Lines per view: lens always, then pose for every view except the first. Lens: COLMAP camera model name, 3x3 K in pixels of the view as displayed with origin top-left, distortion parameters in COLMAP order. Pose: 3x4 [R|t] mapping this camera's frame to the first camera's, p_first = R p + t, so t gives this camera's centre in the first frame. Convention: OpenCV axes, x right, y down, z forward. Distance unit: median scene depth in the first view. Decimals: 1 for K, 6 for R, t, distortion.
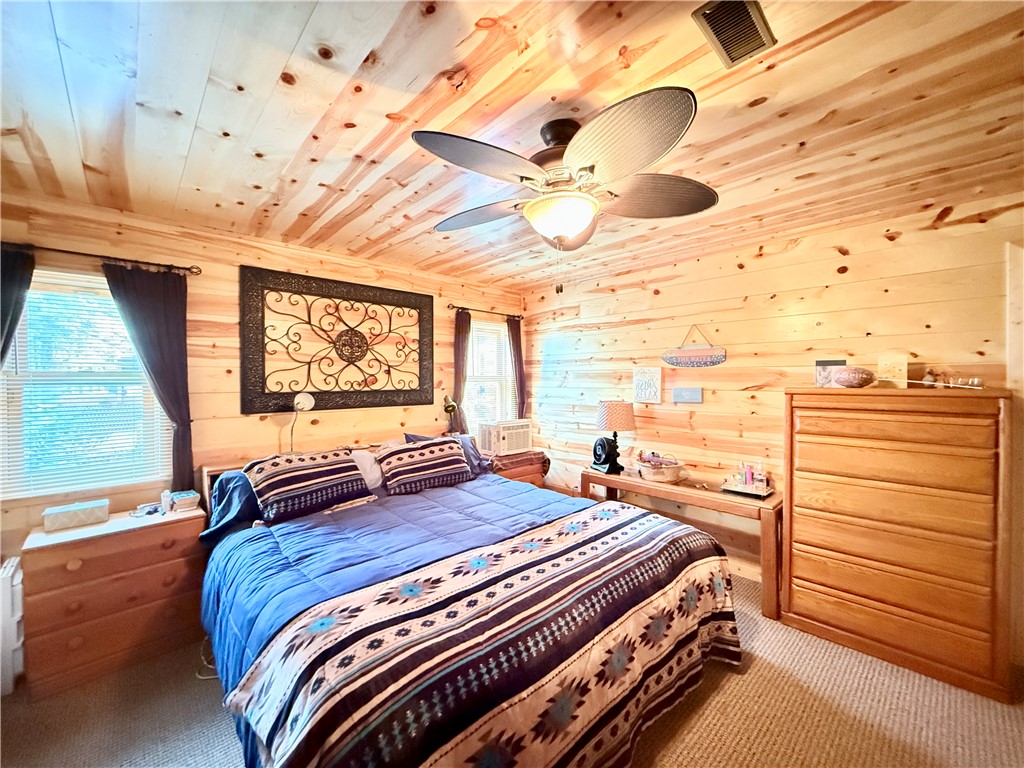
lens RADIAL K [[406.8, 0, 510.1], [0, 406.8, 384.8], [0, 0, 1]] dist [0.000572, -0.000382]
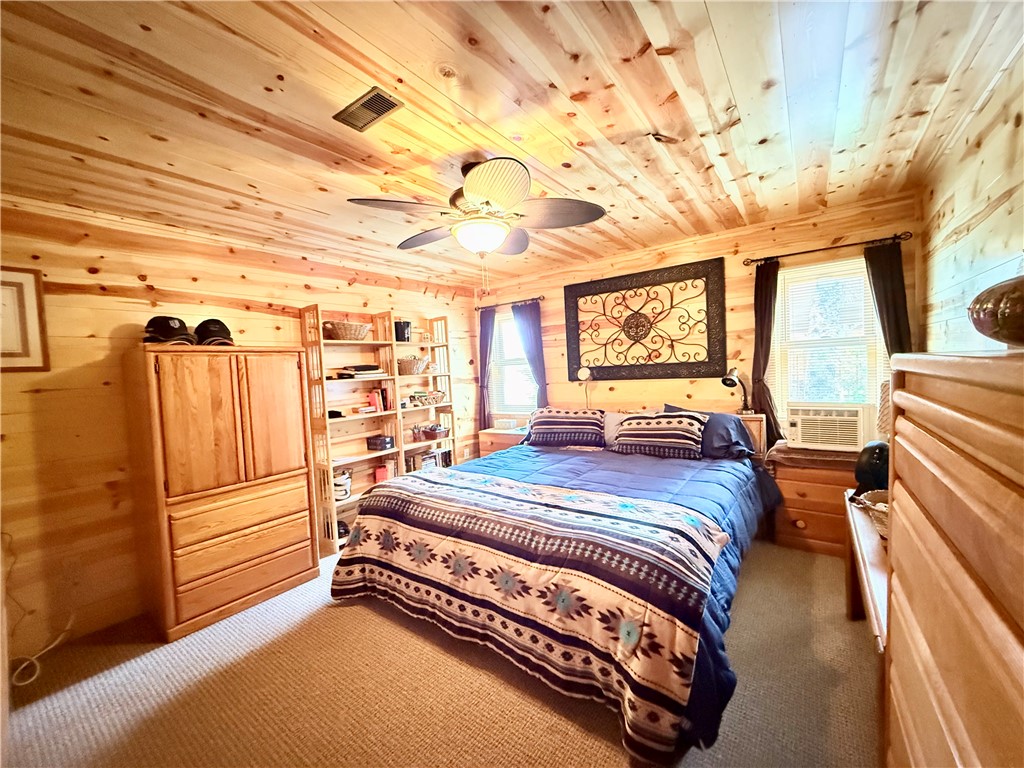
lens RADIAL K [[406.8, 0, 510.1], [0, 406.8, 384.8], [0, 0, 1]] dist [0.000572, -0.000382]
pose [[0.179860, 0.039032, -0.982917, 0.736389], [0.041882, 0.998003, 0.047295, 0.001796], [0.982800, -0.049673, 0.177866, 0.427989]]
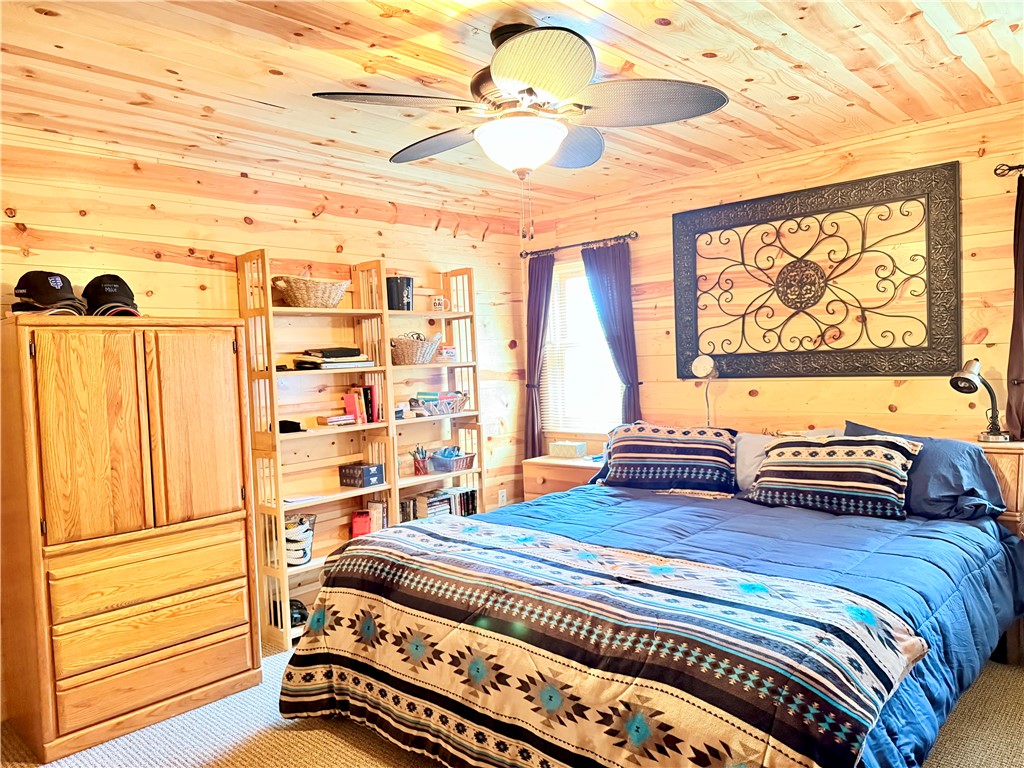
lens RADIAL K [[716.3, 0, 514.7], [0, 716.3, 386.5], [0, 0, 1]] dist [0.123772, -0.226428]
pose [[0.076486, 0.046056, -0.996006, 0.806844], [0.031939, 0.998307, 0.048615, -0.000391], [0.996559, -0.035530, 0.074885, 0.441727]]
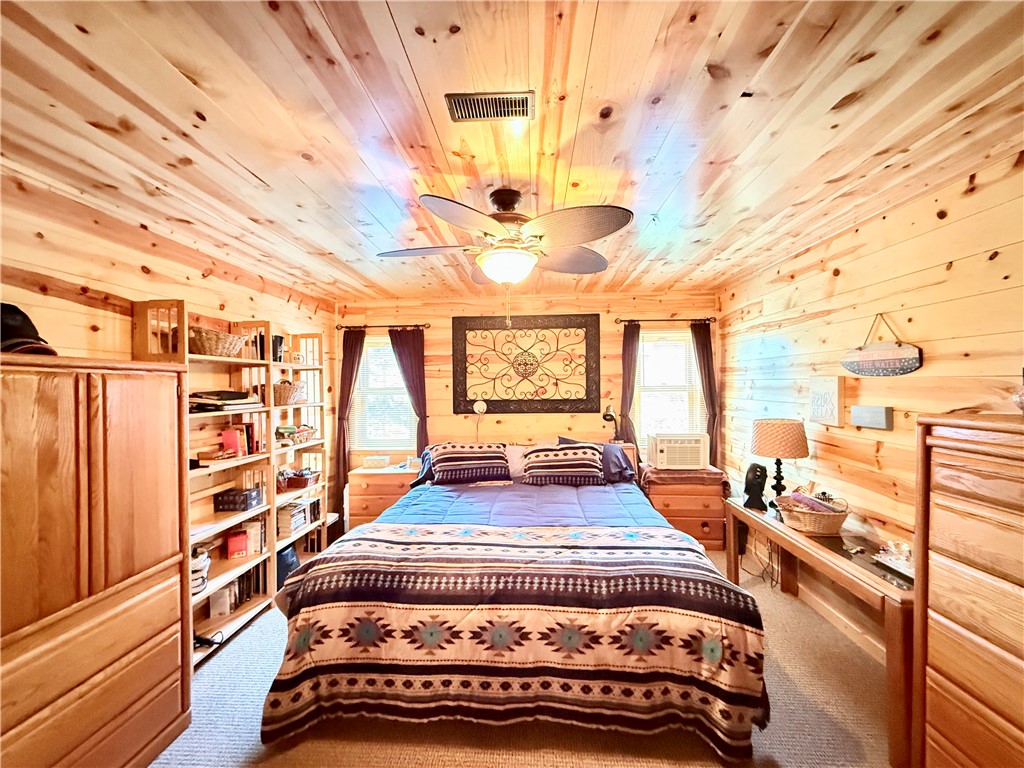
lens RADIAL K [[406.8, 0, 510.1], [0, 406.8, 384.8], [0, 0, 1]] dist [0.000572, -0.000382]
pose [[0.687685, -0.003716, -0.726000, 0.520913], [-0.000235, 0.999986, -0.005341, -0.025268], [0.726009, 0.003844, 0.687674, 0.085784]]
